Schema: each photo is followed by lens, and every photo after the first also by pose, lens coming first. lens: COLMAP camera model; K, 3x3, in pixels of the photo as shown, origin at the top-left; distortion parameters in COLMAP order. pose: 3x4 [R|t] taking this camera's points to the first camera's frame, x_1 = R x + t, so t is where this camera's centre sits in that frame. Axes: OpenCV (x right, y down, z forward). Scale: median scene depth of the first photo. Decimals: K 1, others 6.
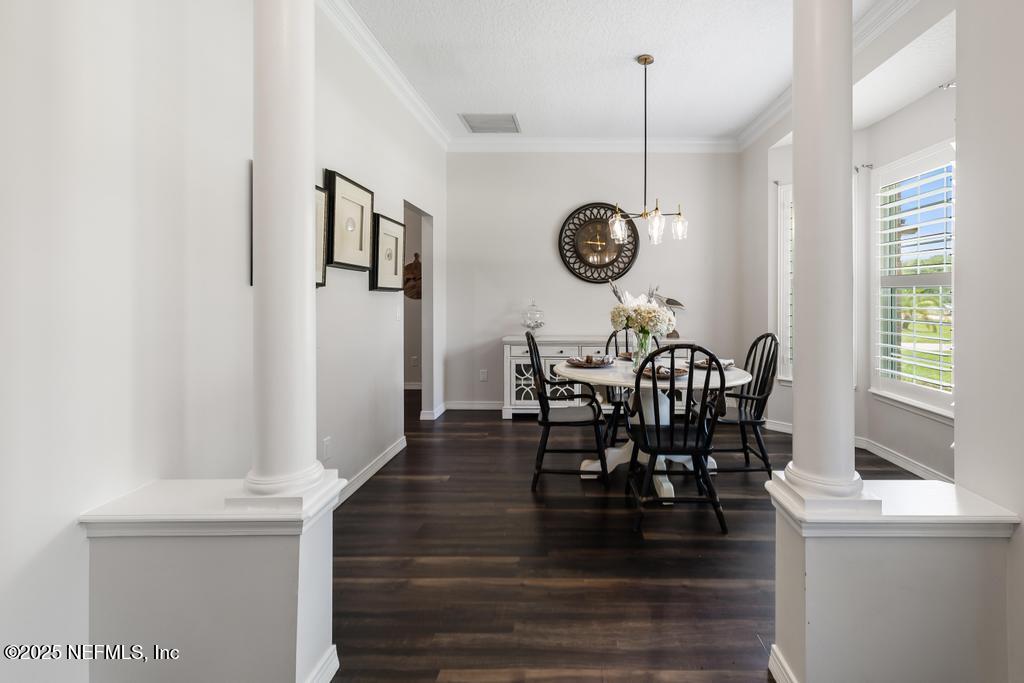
lens RADIAL K [[479.3, 0, 565.6], [0, 479.3, 297.5], [0, 0, 1]] dist [0.002179, 0.000063]
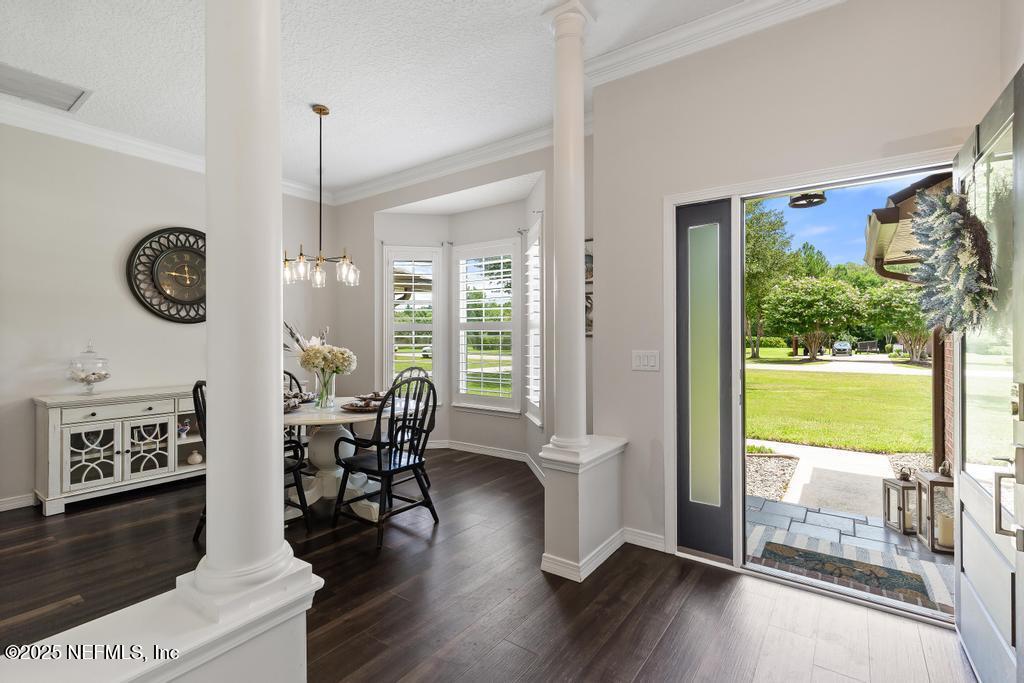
lens RADIAL K [[468.1, 0, 516.1], [0, 468.1, 335.0], [0, 0, 1]] dist [-0.000475, -0.000284]
pose [[0.577970, -0.000255, 0.816058, -0.290769], [0.007890, 0.999955, -0.005276, 0.000126], [-0.816020, 0.009488, 0.577946, 0.052342]]
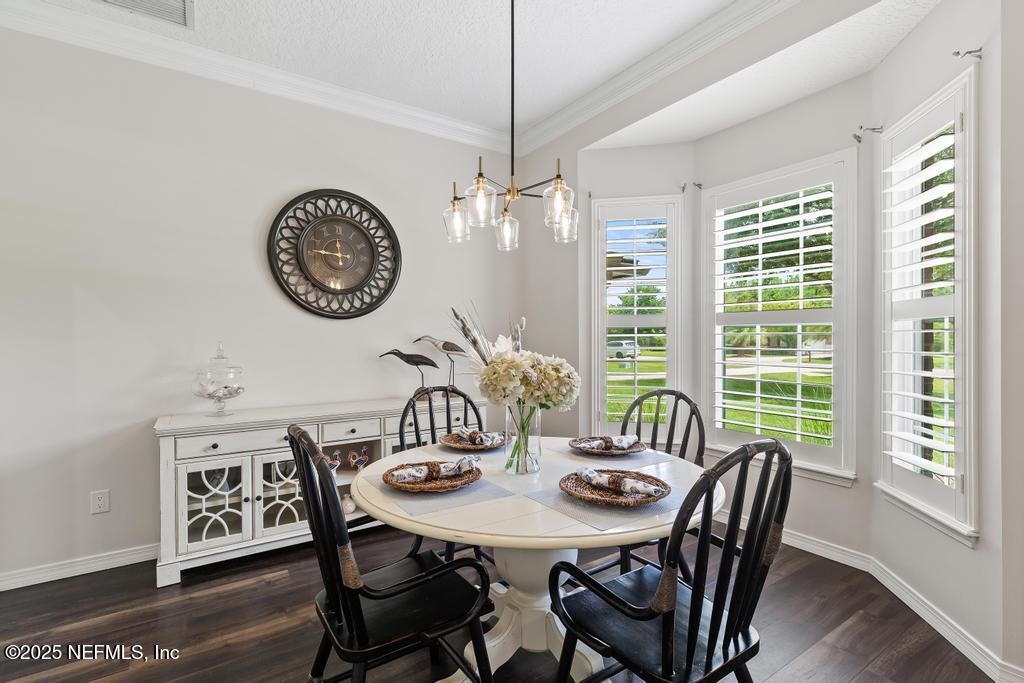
lens RADIAL K [[471.6, 0, 512.0], [0, 471.6, 341.5], [0, 0, 1]] dist [-0.001798, -0.000224]
pose [[0.827722, -0.011071, 0.561030, -0.098634], [0.009997, 0.999938, 0.004983, -0.000540], [-0.561050, 0.001484, 0.827781, 0.389118]]
